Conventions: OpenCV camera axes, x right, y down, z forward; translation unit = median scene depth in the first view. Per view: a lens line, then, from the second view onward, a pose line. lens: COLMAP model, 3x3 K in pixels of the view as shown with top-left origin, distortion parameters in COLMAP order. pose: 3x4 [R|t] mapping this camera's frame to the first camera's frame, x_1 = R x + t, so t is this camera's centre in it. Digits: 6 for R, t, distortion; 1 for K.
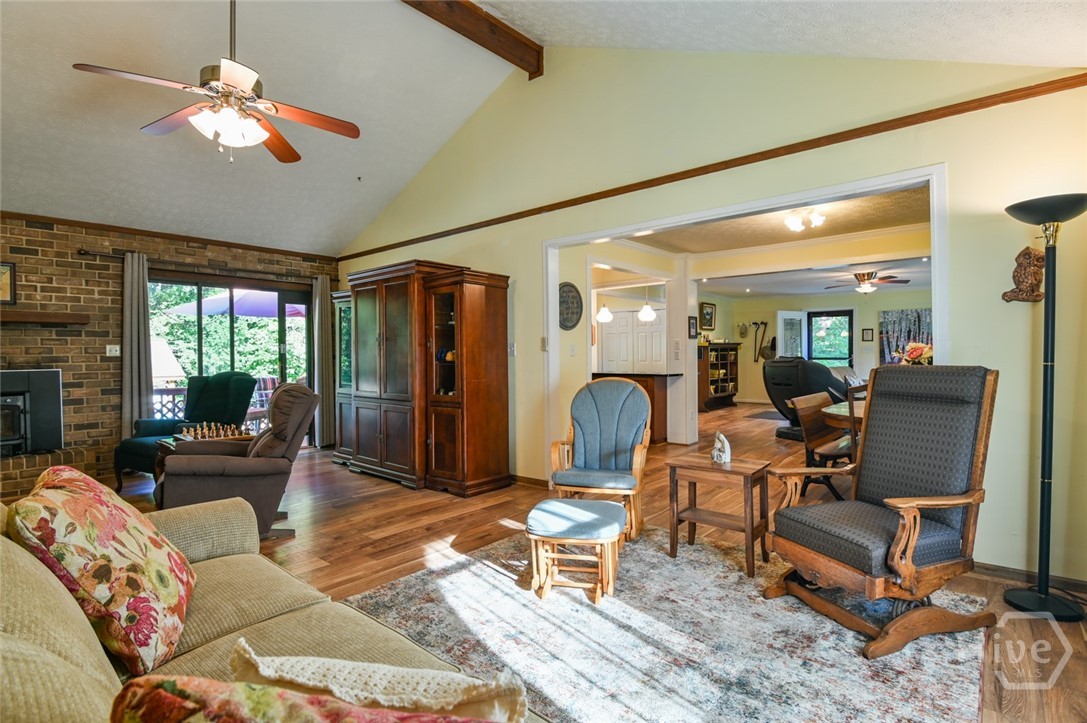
lens RADIAL K [[534.8, 0, 543.5], [0, 534.8, 361.5], [0, 0, 1]] dist [-0.017770, -0.000179]
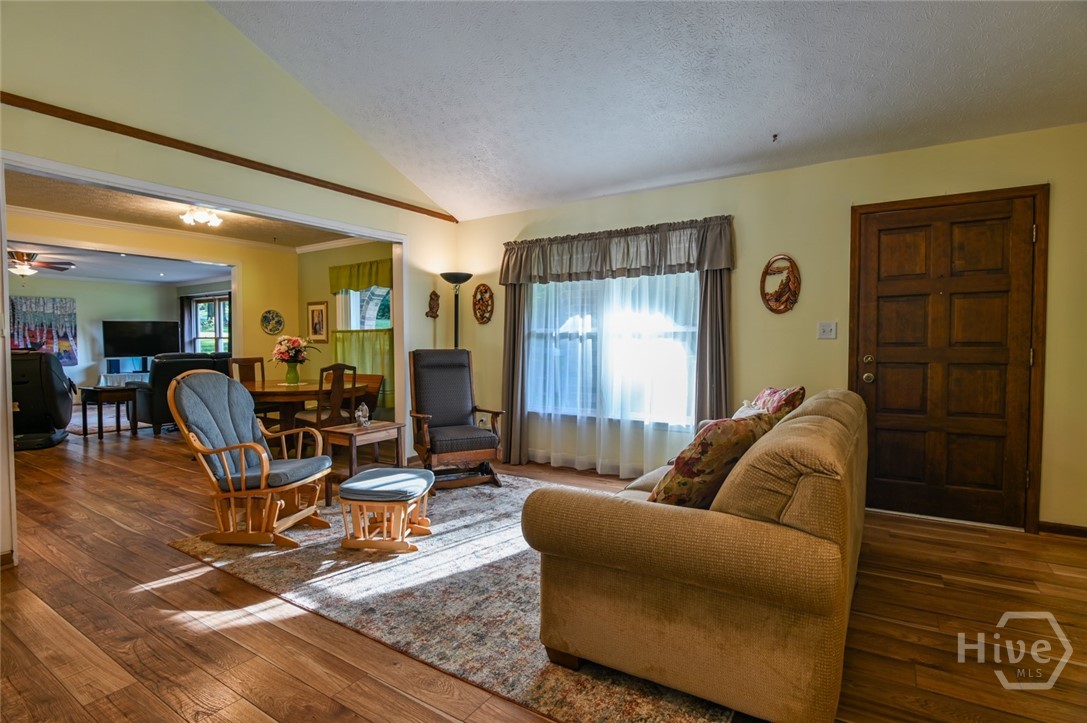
lens RADIAL K [[534.8, 0, 543.5], [0, 534.8, 361.5], [0, 0, 1]] dist [-0.017770, -0.000179]
pose [[-0.143477, -0.026288, 0.989304, -1.040542], [0.013822, 0.999496, 0.028564, -0.000293], [-0.989557, 0.017772, -0.143041, 0.770439]]
